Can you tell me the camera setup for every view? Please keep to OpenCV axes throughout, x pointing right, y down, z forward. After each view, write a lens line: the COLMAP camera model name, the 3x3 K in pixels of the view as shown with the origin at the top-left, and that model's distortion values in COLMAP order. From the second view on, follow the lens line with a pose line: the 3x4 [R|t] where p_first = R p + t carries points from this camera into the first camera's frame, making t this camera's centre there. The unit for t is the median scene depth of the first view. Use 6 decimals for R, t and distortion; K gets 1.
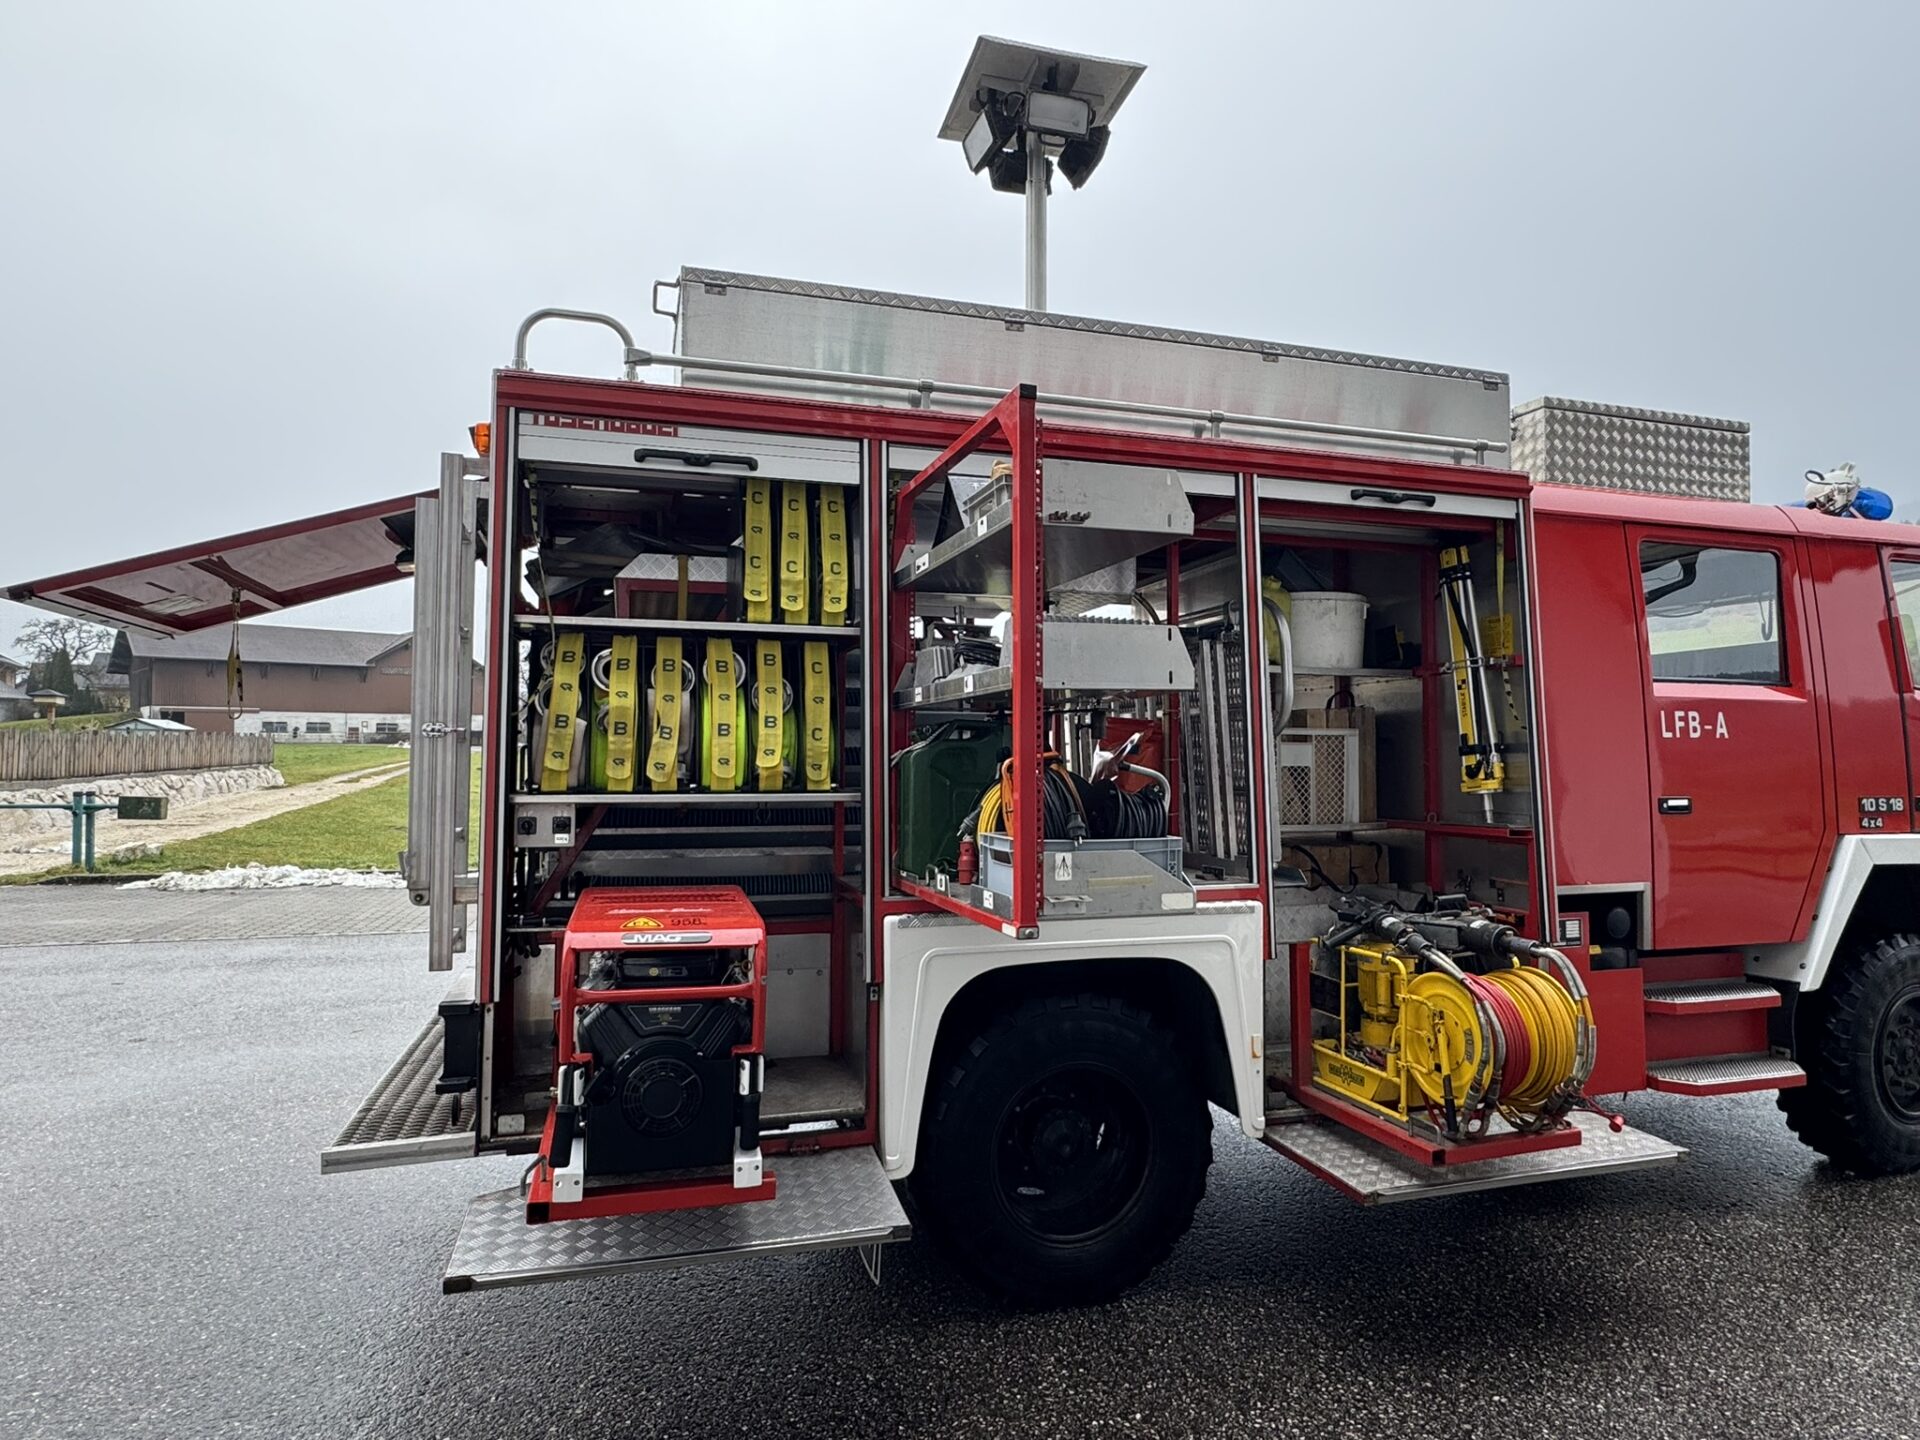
lens RADIAL K [[1066.1, 0, 960.0], [0, 1066.1, 720.0], [0, 0, 1]] dist [-0.000013, 0.000061]
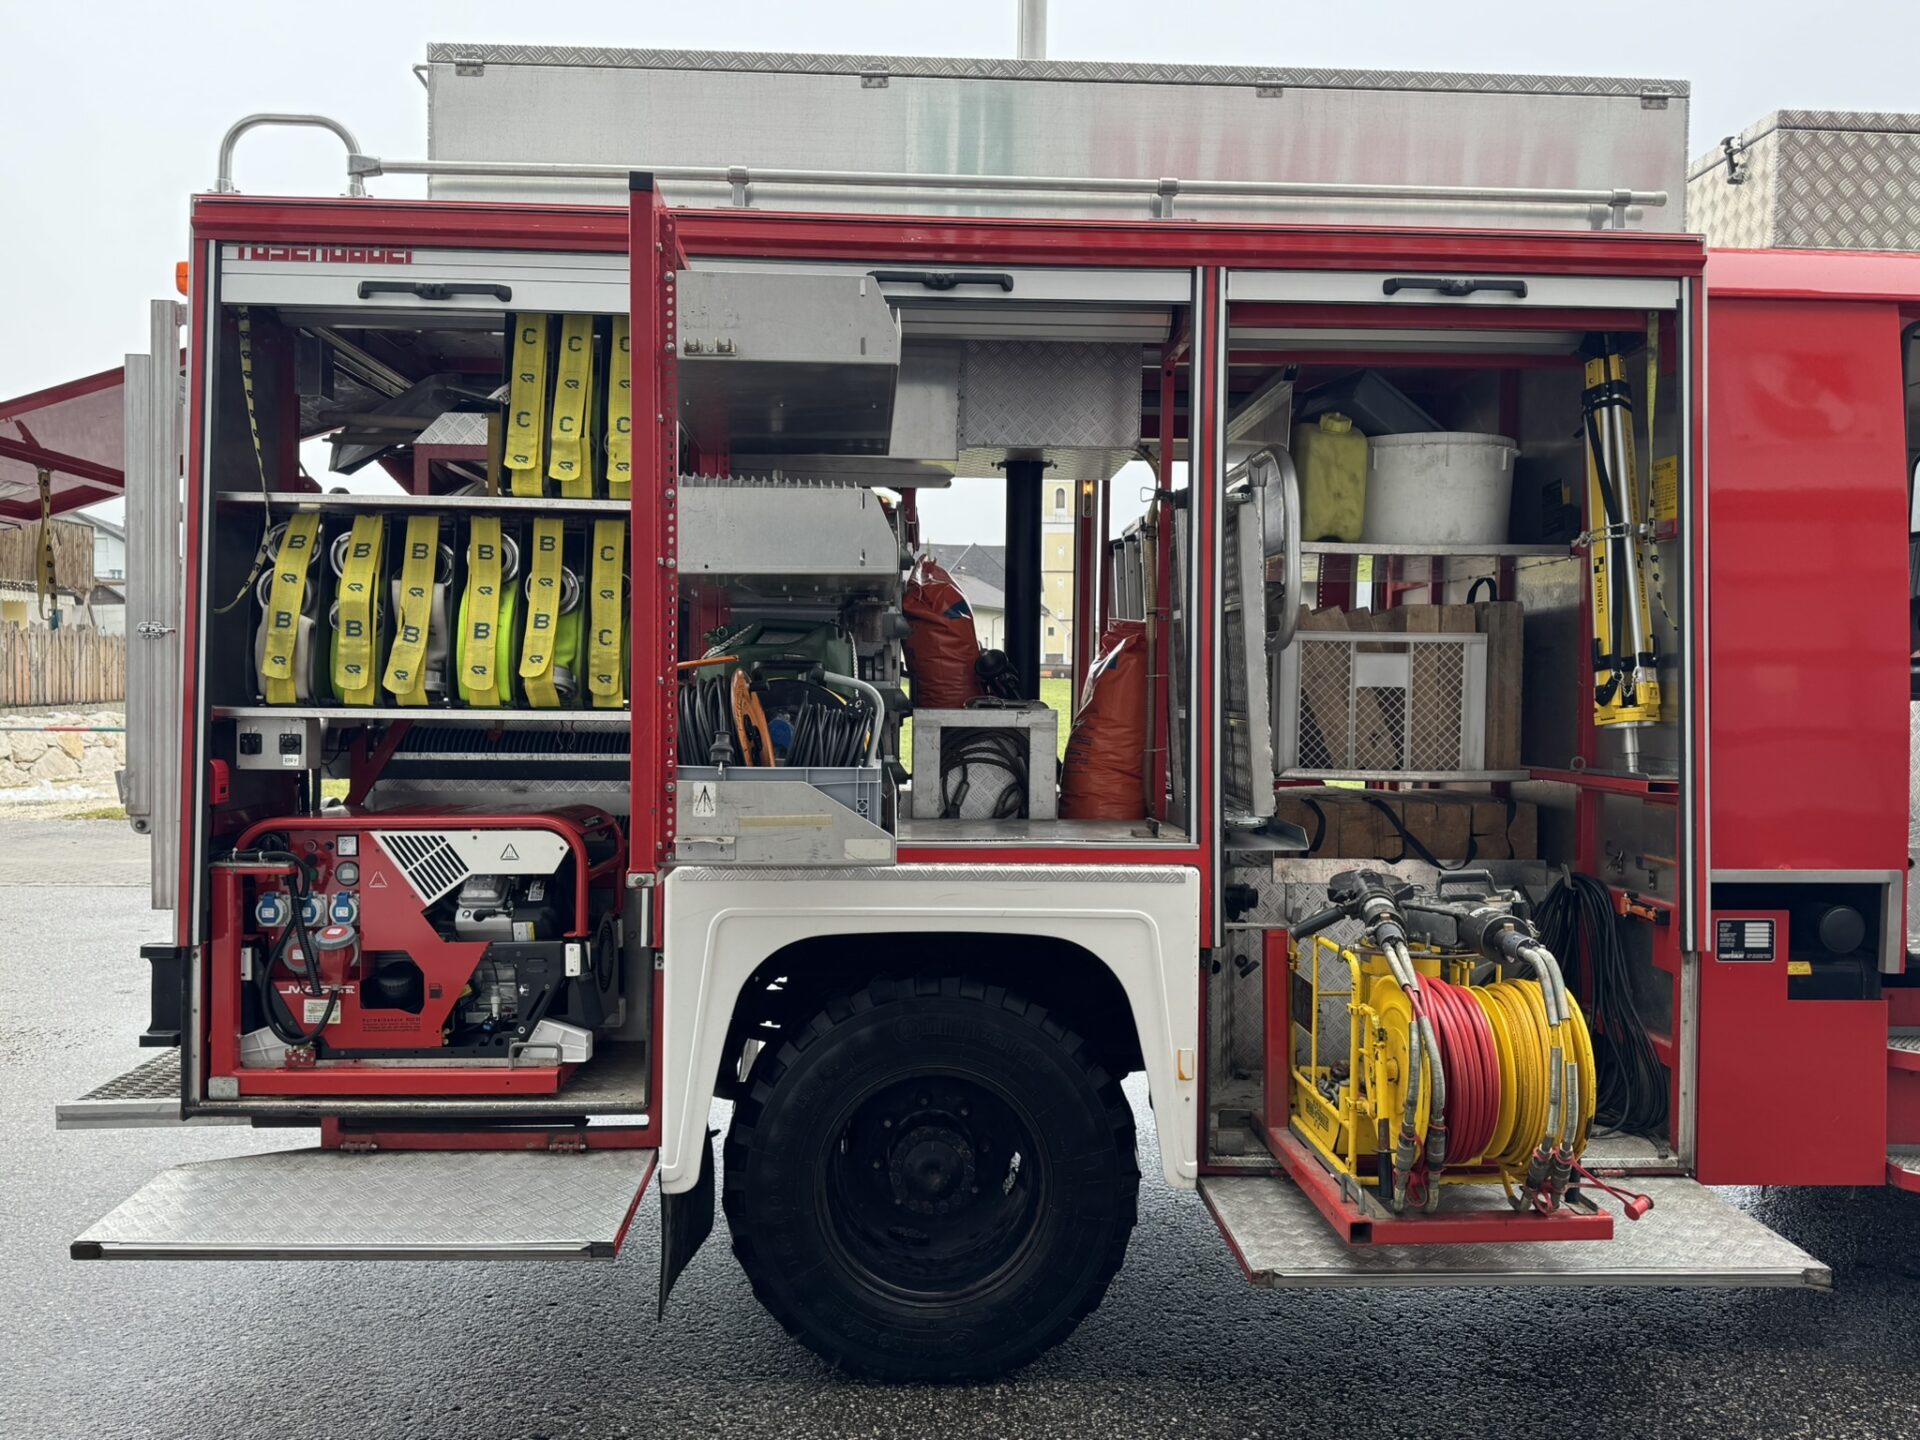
lens RADIAL K [[1440.4, 0, 960.0], [0, 1440.4, 720.0], [0, 0, 1]] dist [0.101860, -0.148095]
pose [[0.970233, 0.013117, -0.241820, 0.392285], [0.001156, 0.998270, 0.058789, 0.012234], [0.242172, -0.057319, 0.968539, 0.013457]]
